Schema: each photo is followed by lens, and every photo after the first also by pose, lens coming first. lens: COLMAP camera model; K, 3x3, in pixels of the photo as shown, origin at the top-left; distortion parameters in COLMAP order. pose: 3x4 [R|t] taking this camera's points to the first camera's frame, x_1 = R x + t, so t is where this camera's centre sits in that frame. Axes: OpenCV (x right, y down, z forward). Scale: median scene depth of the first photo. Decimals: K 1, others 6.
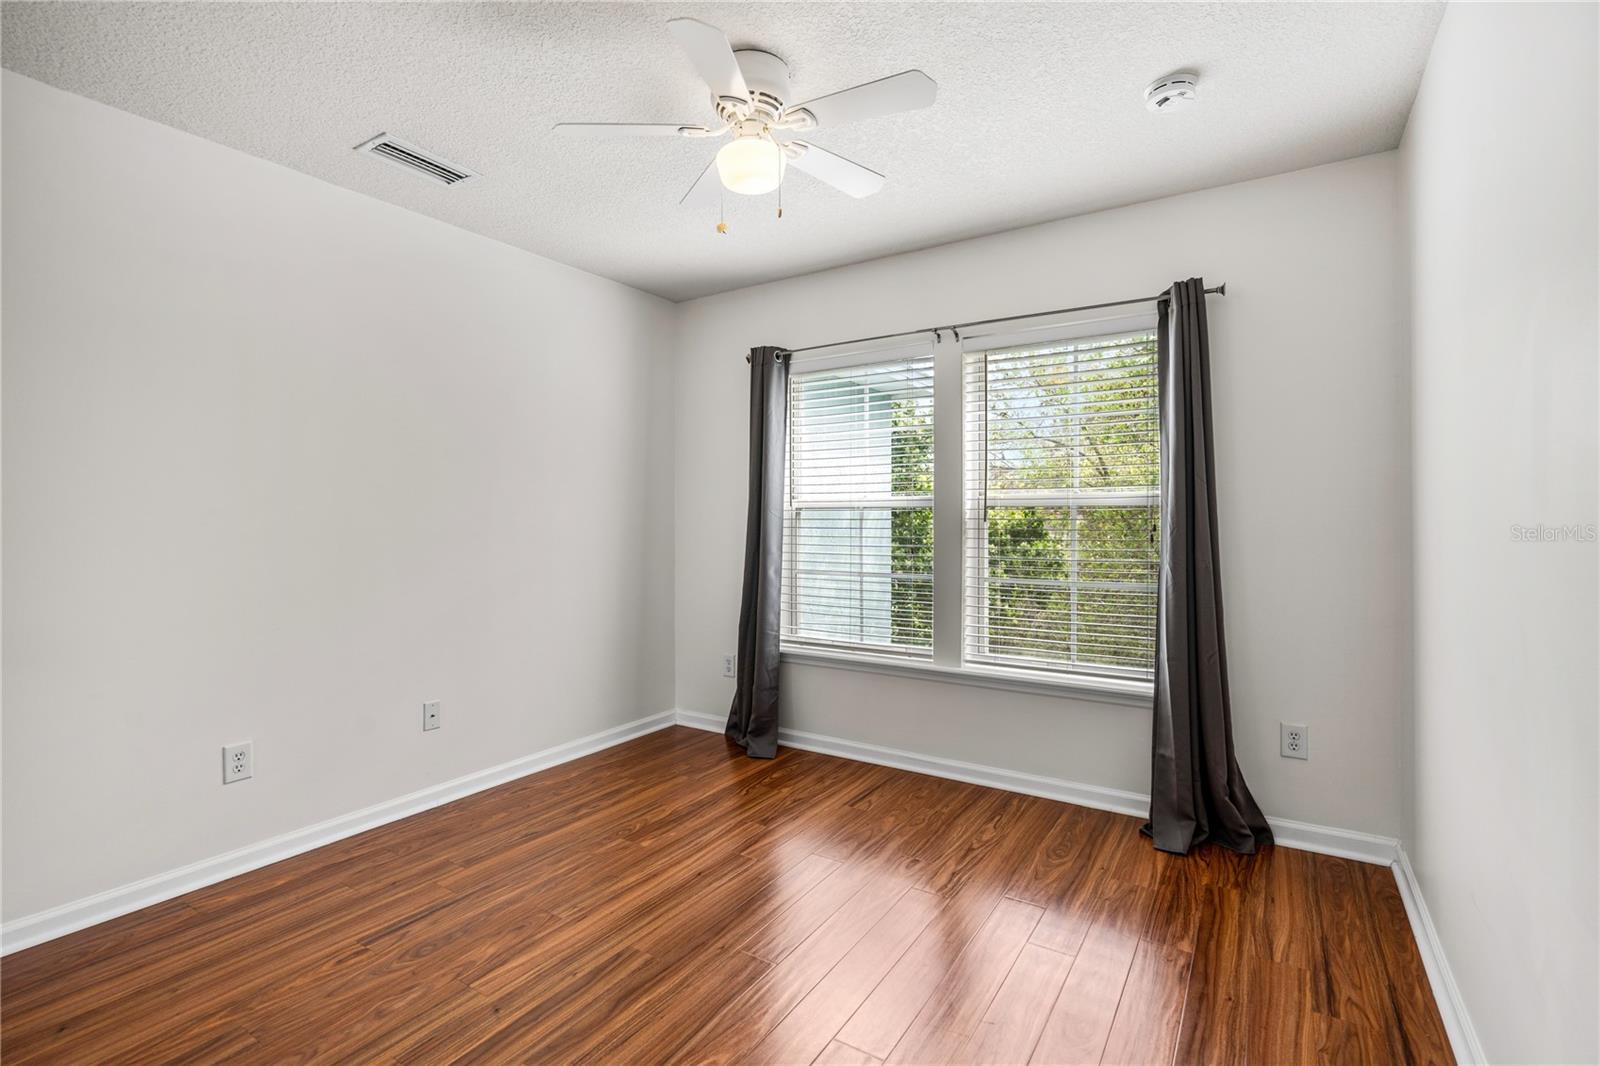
lens RADIAL K [[733.9, 0, 796.8], [0, 733.9, 517.0], [0, 0, 1]] dist [-0.005467, 0.001921]
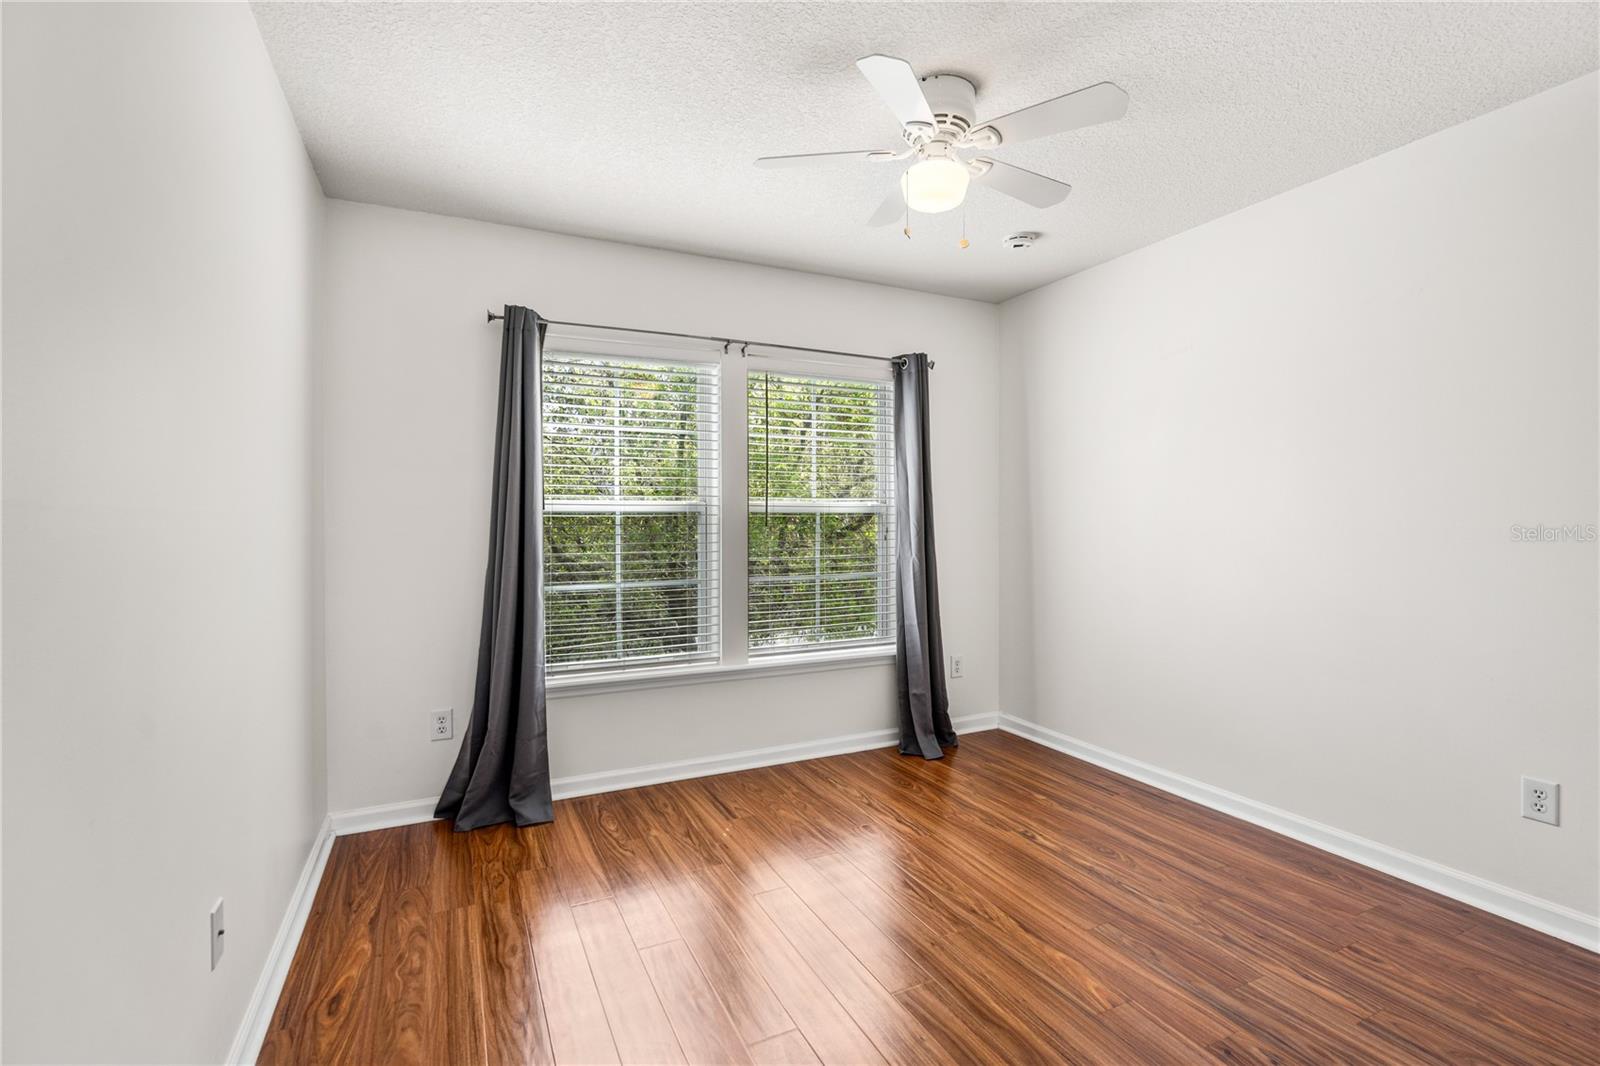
lens RADIAL K [[733.9, 0, 795.8], [0, 733.9, 522.4], [0, 0, 1]] dist [-0.005467, 0.001921]
pose [[0.518946, -0.002201, 0.854804, -0.728561], [0.002292, 0.999997, 0.001183, -0.000363], [-0.854804, 0.001345, 0.518949, 0.430557]]
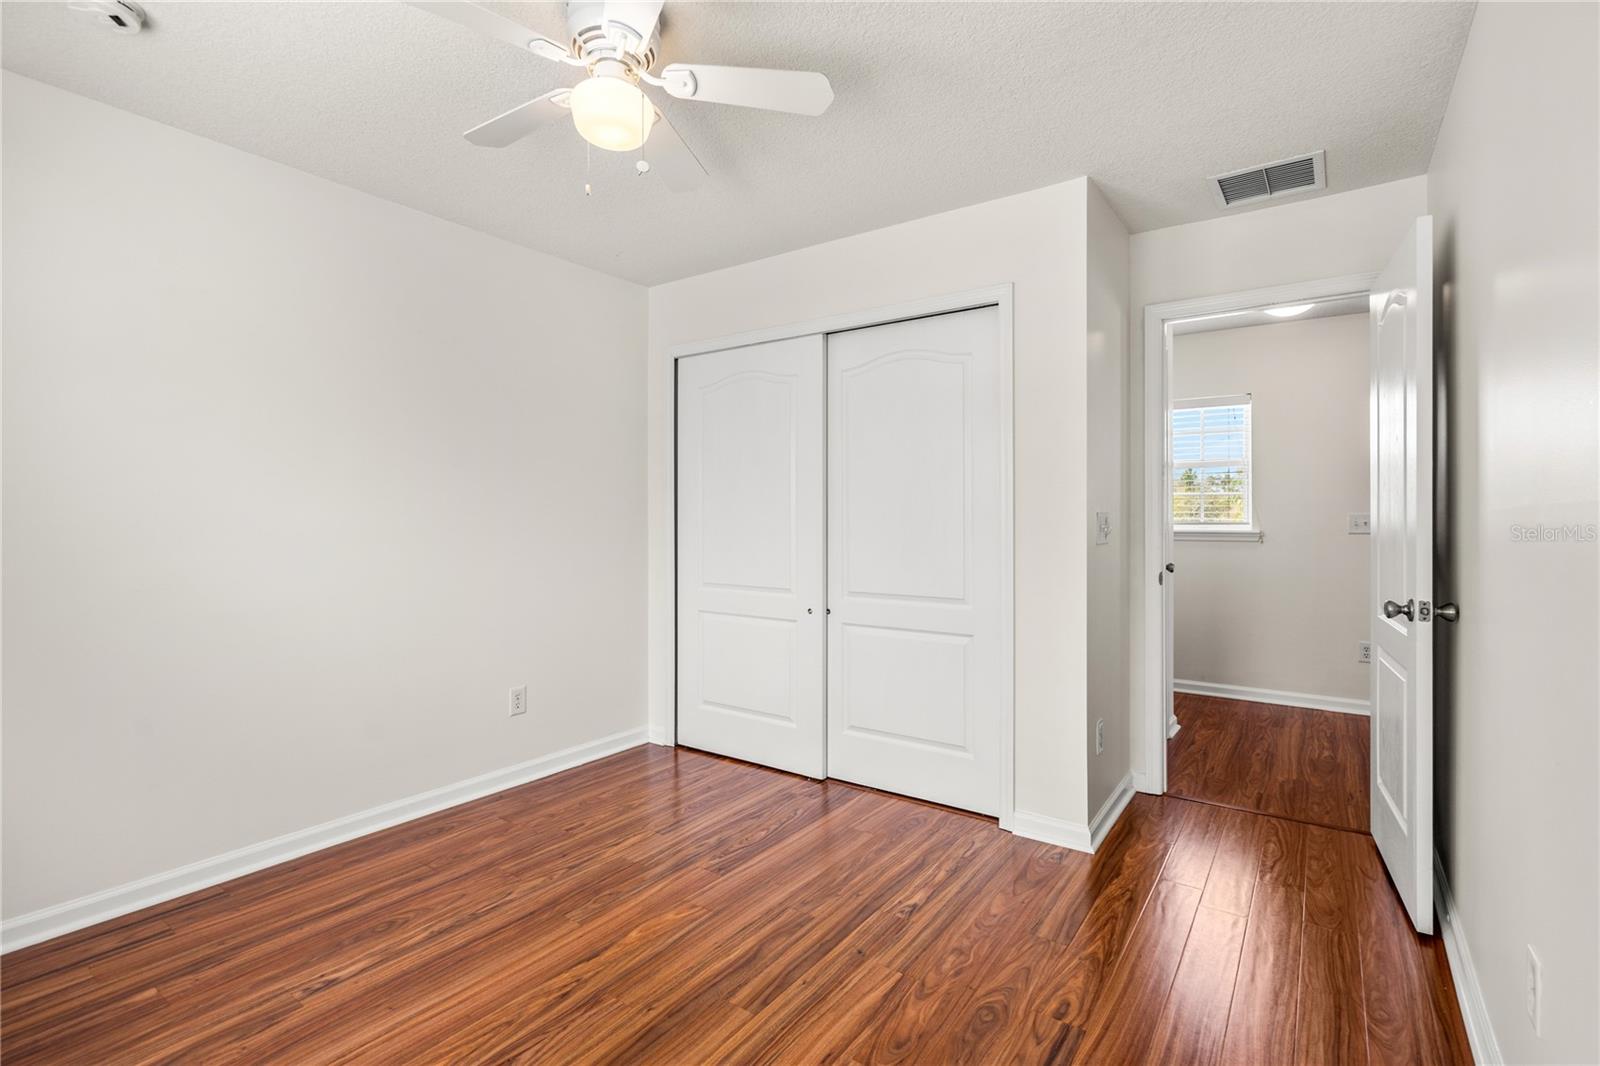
lens RADIAL K [[733.9, 0, 808.5], [0, 733.9, 520.1], [0, 0, 1]] dist [-0.005467, 0.001921]
pose [[-0.999291, 0.002626, 0.037556, -0.222403], [0.002690, 0.999995, 0.001636, -0.000747], [-0.037552, 0.001736, -0.999293, 1.273025]]
